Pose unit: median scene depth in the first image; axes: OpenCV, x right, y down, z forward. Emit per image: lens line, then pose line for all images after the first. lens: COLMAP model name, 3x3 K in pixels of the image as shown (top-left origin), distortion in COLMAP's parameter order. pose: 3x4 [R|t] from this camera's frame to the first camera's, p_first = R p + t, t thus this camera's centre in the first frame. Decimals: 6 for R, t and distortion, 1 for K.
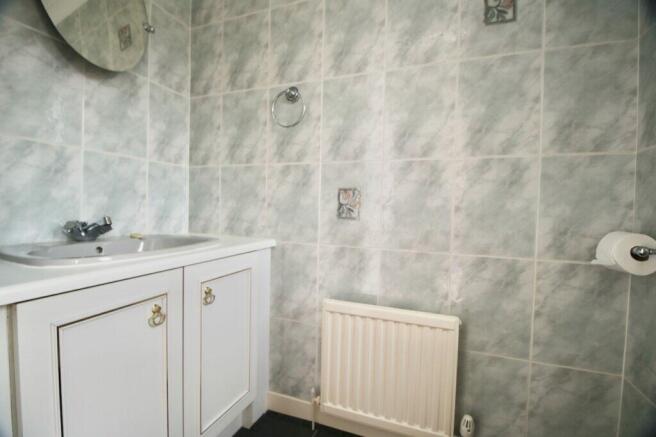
lens RADIAL K [[301.0, 0, 324.9], [0, 301.0, 216.1], [0, 0, 1]] dist [0.000372, -0.013635]
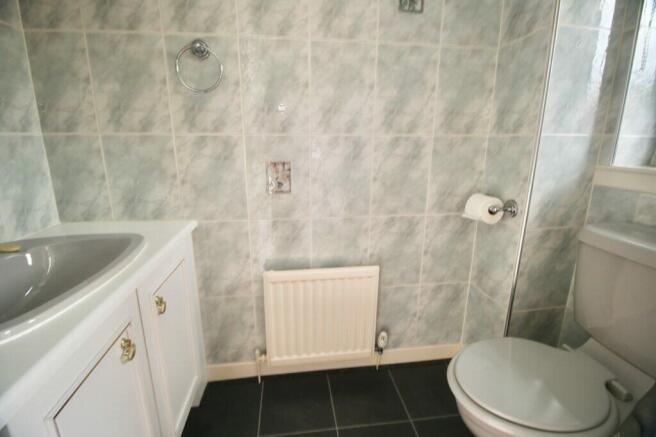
lens RADIAL K [[301.0, 0, 324.9], [0, 301.0, 216.1], [0, 0, 1]] dist [0.000372, -0.013635]
pose [[0.878103, -0.135794, 0.458798, -0.279822], [0.032362, 0.973541, 0.226209, -0.147695], [-0.477376, -0.183787, 0.859264, 0.042747]]
